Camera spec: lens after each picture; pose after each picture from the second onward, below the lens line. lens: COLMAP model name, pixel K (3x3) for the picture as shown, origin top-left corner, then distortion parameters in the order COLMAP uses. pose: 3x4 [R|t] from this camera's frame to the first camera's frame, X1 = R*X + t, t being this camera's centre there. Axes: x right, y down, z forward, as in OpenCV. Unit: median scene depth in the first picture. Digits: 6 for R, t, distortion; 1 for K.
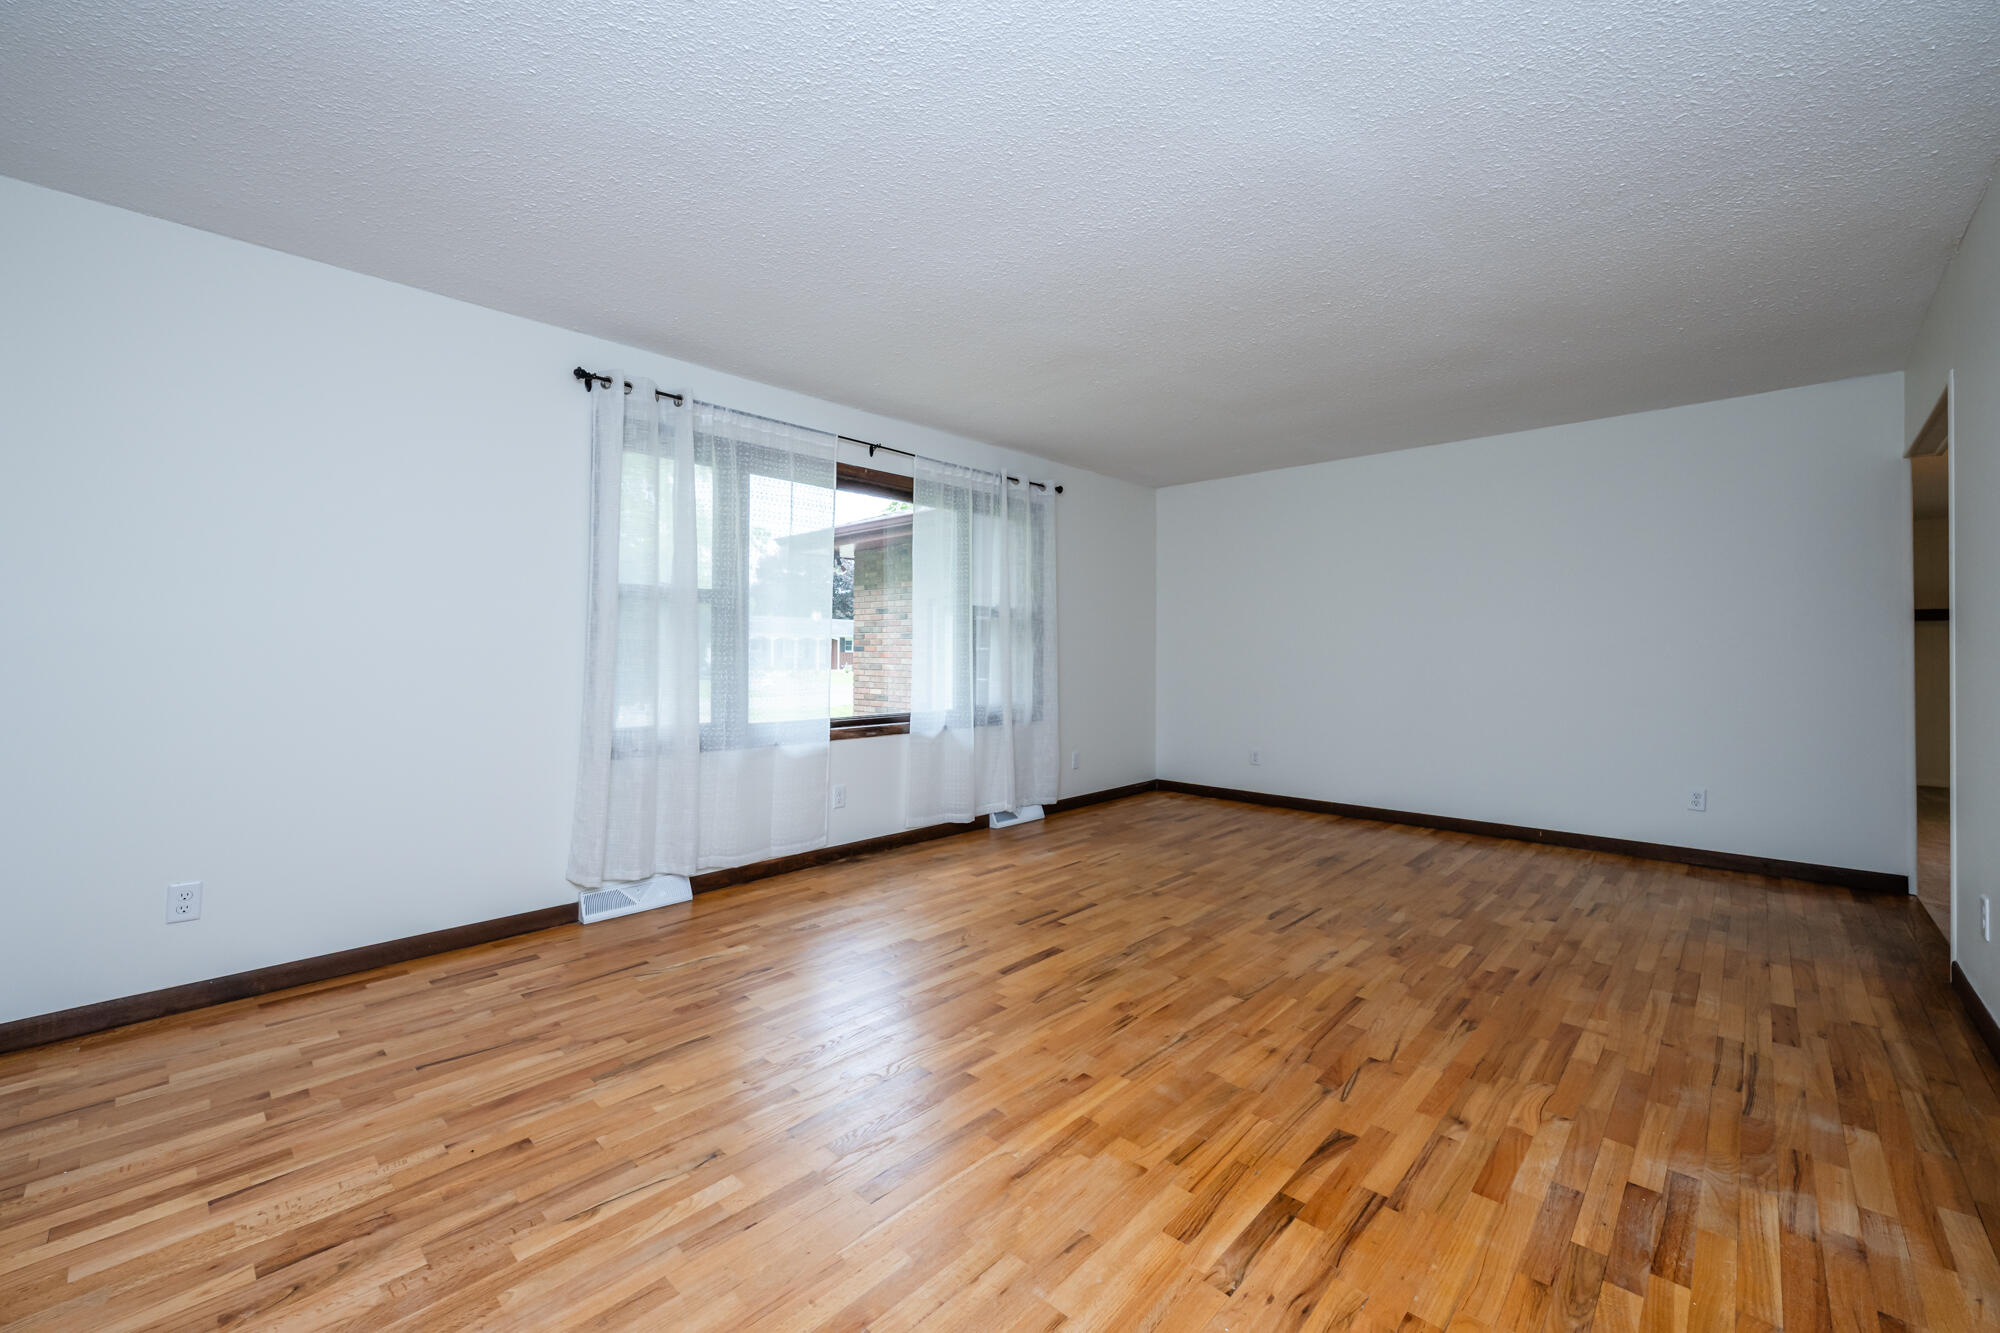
lens RADIAL K [[810.5, 0, 1013.3], [0, 810.5, 710.0], [0, 0, 1]] dist [0.004150, -0.001678]
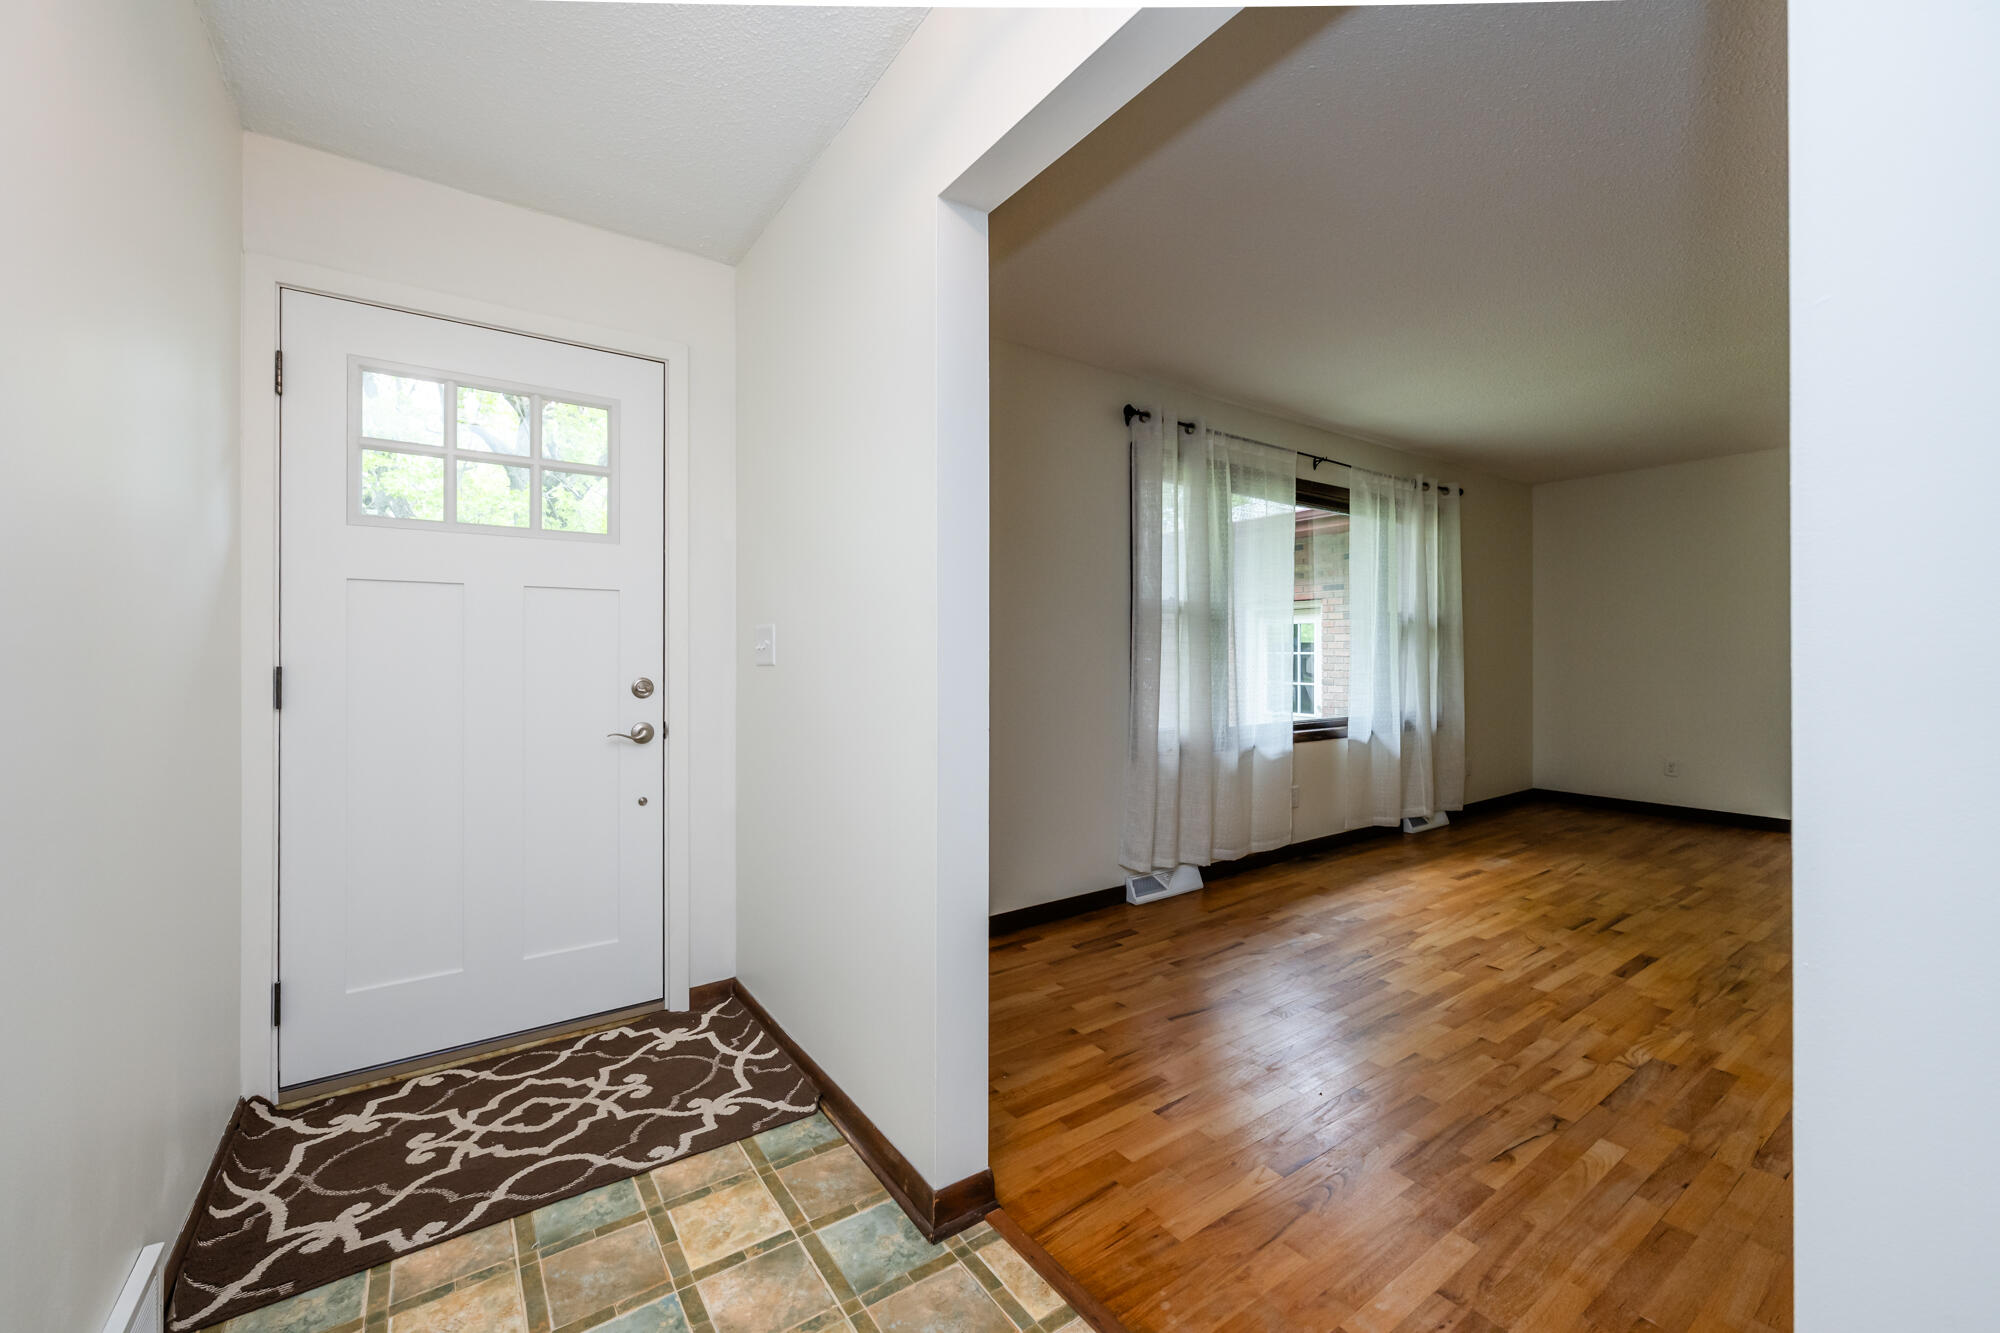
lens RADIAL K [[810.5, 0, 968.7], [0, 810.5, 715.1], [0, 0, 1]] dist [0.004150, -0.001678]
pose [[0.981266, 0.011147, -0.192336, -0.502494], [-0.010123, 0.999929, 0.006303, -0.001909], [0.192393, -0.004238, 0.981309, -0.127752]]
